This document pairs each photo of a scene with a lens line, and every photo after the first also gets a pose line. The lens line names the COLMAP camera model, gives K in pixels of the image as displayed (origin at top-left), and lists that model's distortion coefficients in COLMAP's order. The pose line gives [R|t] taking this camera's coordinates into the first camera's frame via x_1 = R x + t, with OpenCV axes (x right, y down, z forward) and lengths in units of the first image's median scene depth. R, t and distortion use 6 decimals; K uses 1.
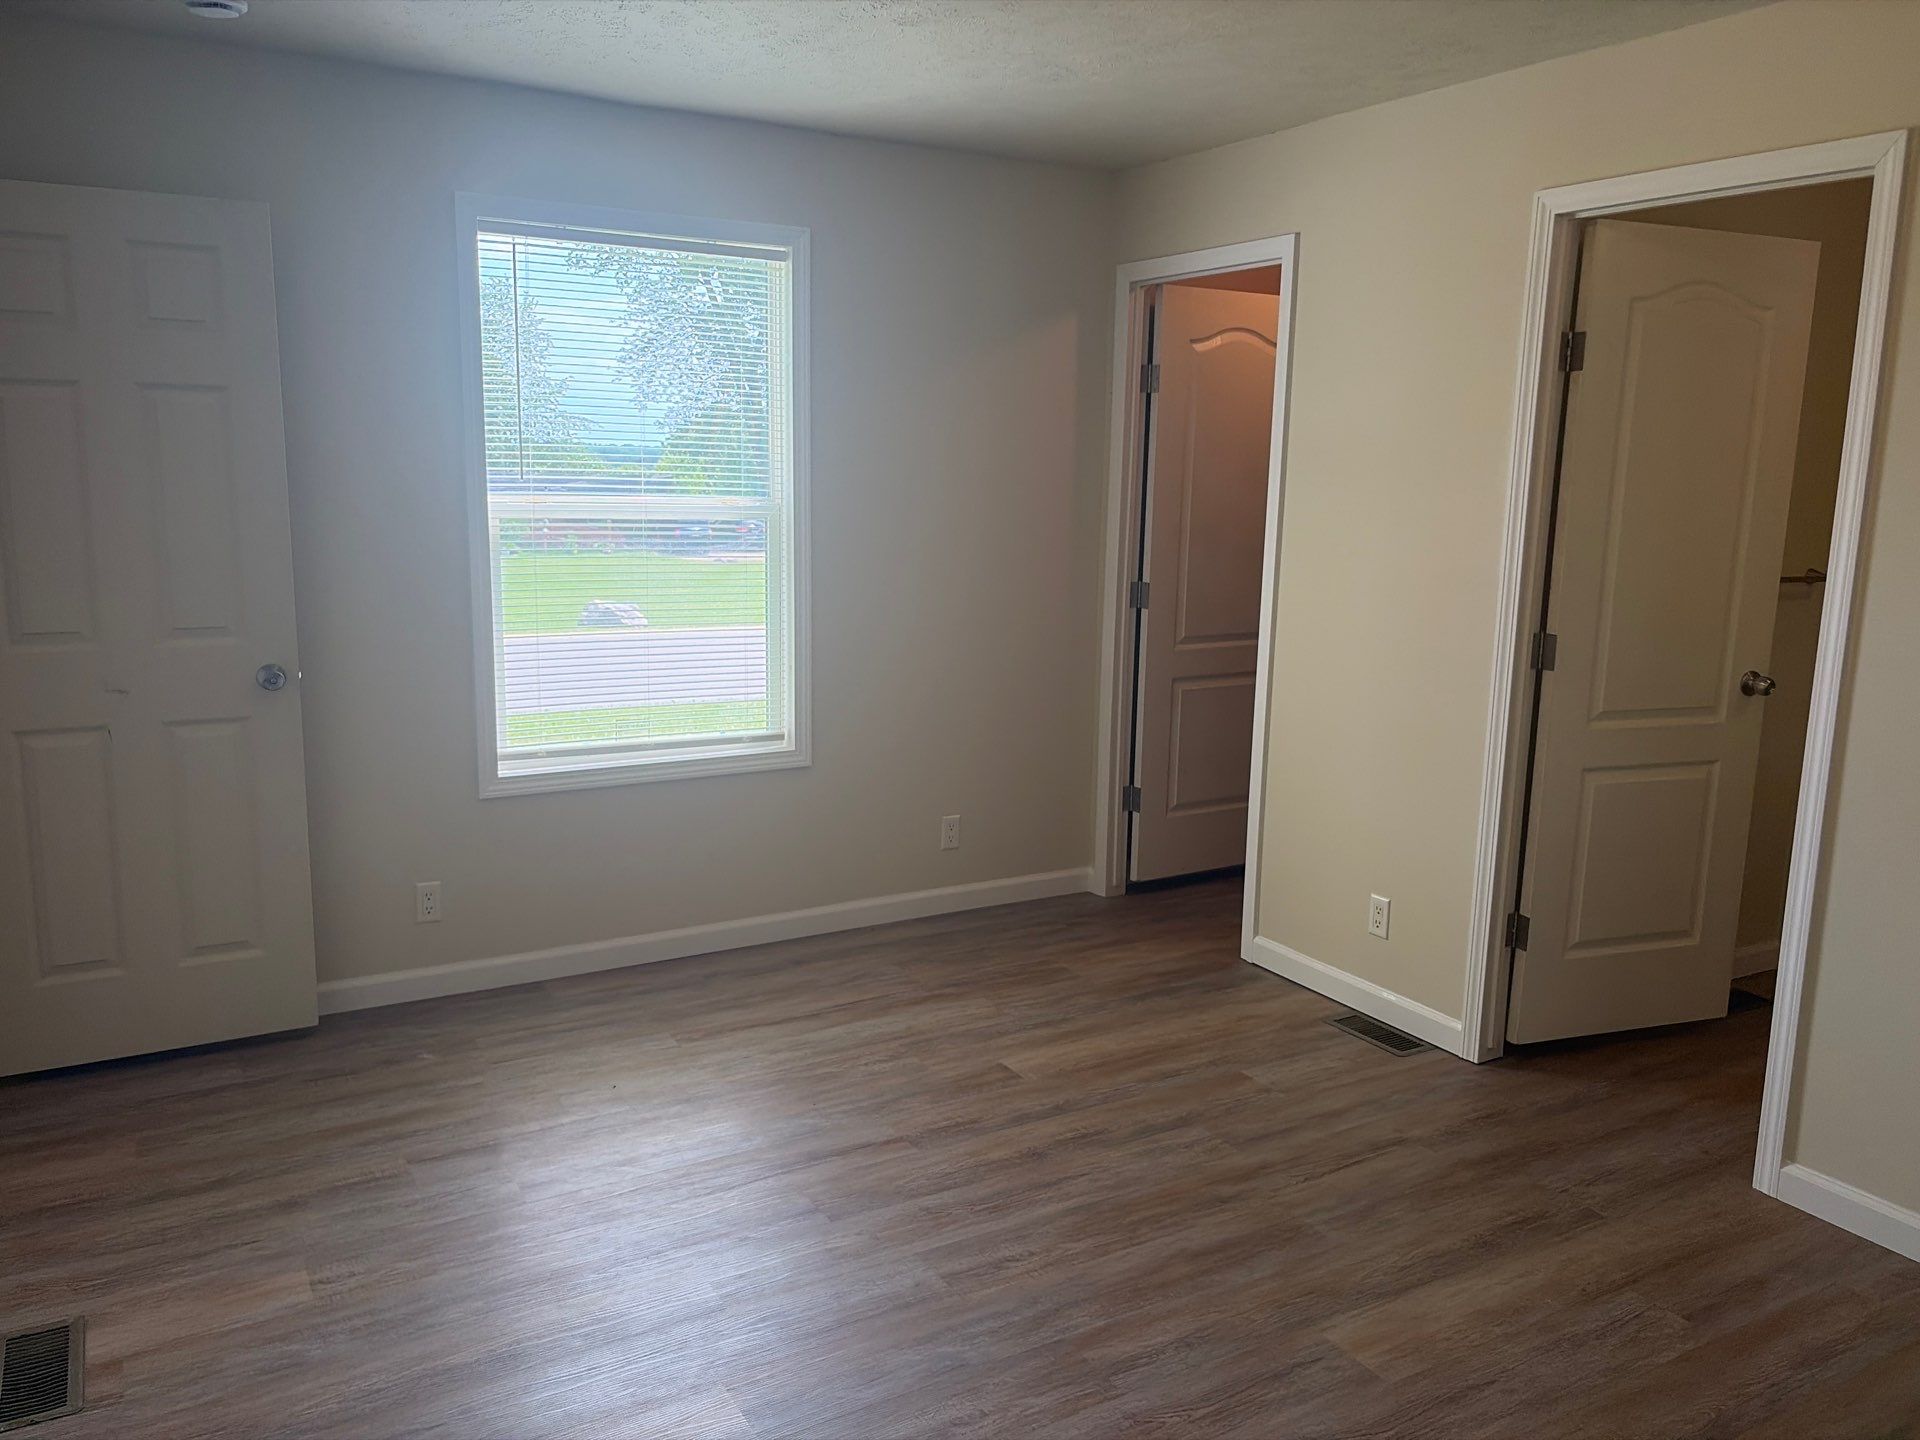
lens RADIAL K [[1497.5, 0, 968.3], [0, 1497.5, 715.5], [0, 0, 1]] dist [0.017100, -0.012885]
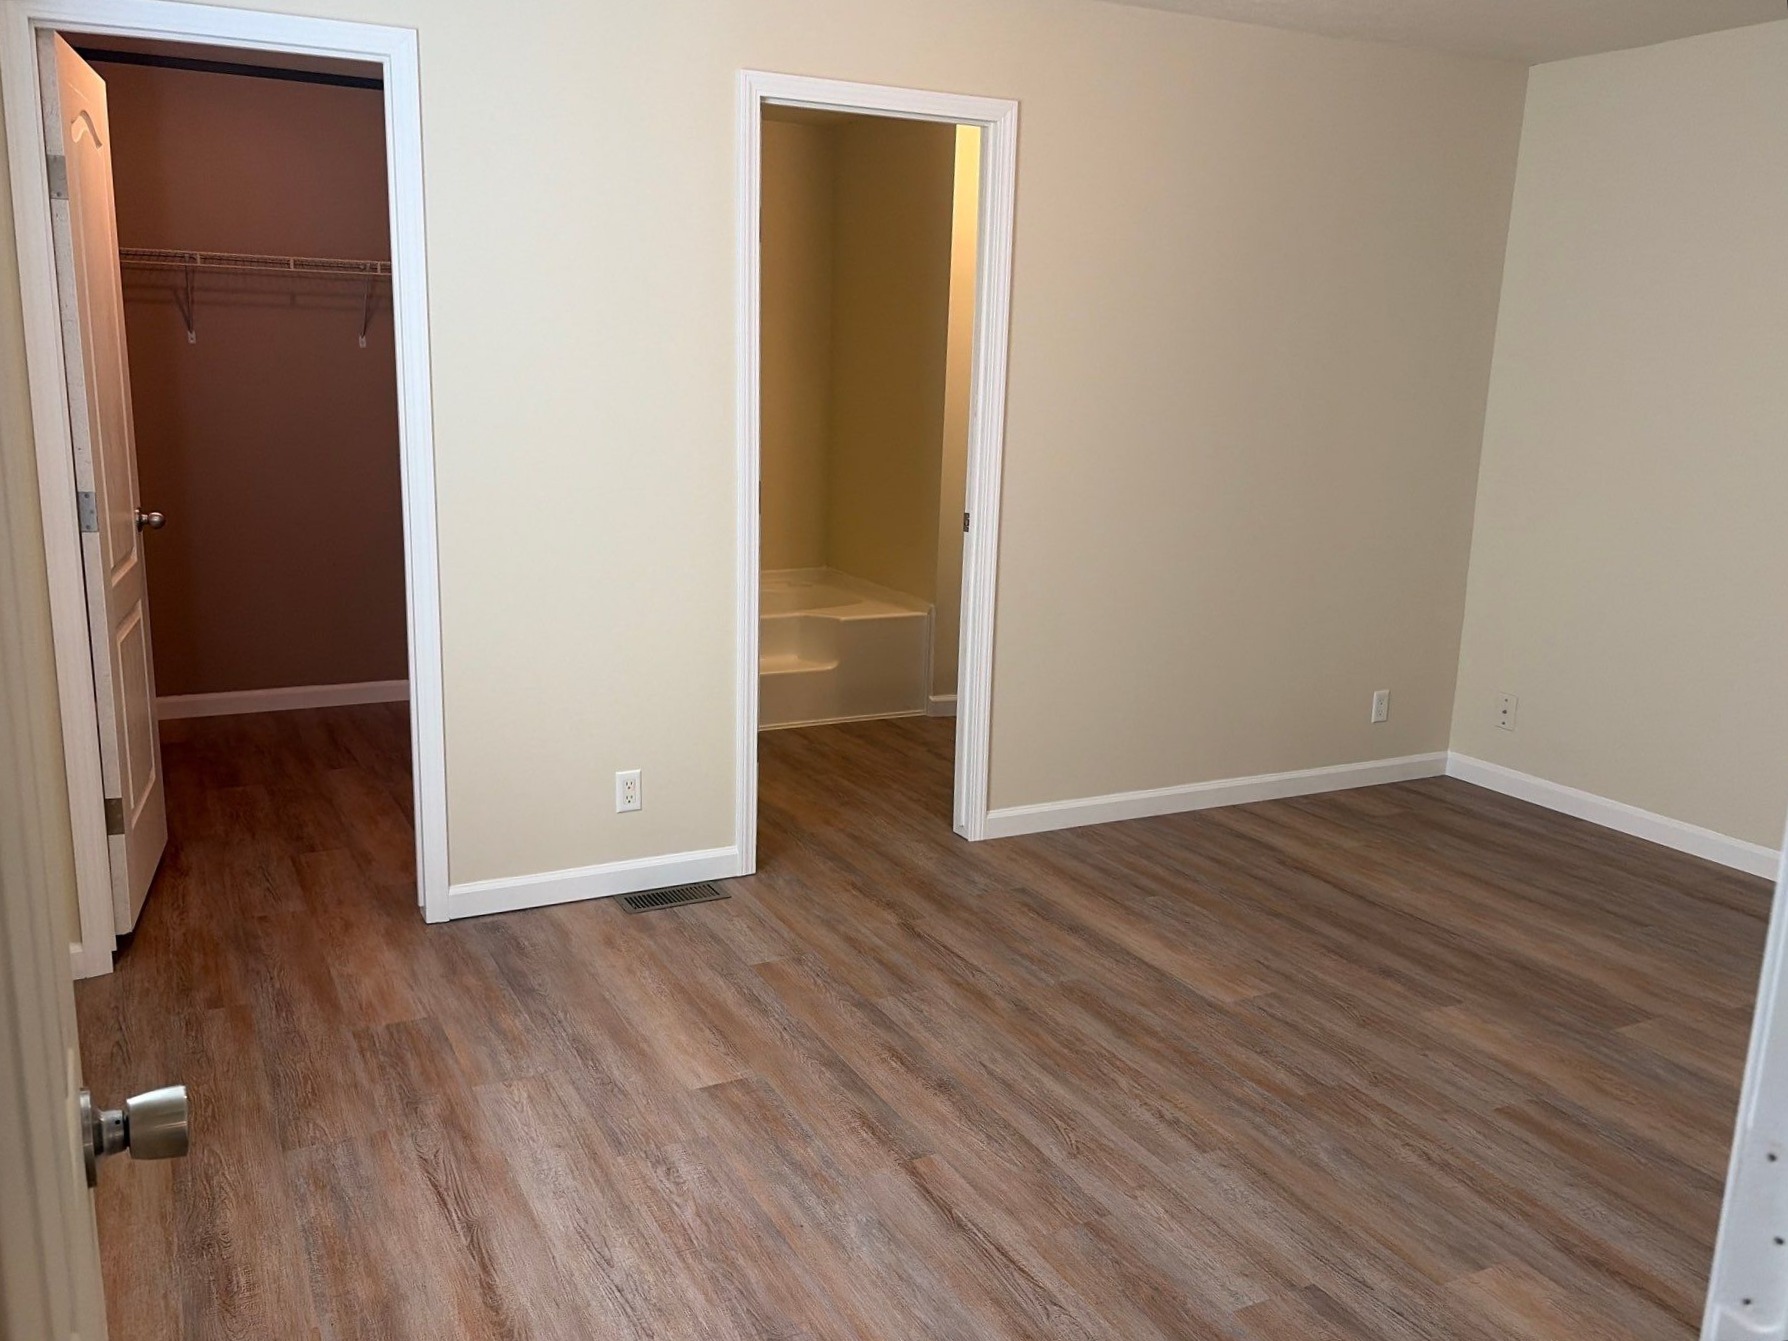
lens RADIAL K [[1474.8, 0, 878.7], [0, 1474.8, 670.9], [0, 0, 1]] dist [0.019043, -0.007059]
pose [[0.063160, -0.238336, 0.969127, -0.710213], [0.155364, 0.961575, 0.226354, -0.150023], [-0.985836, 0.136271, 0.097762, 0.836861]]
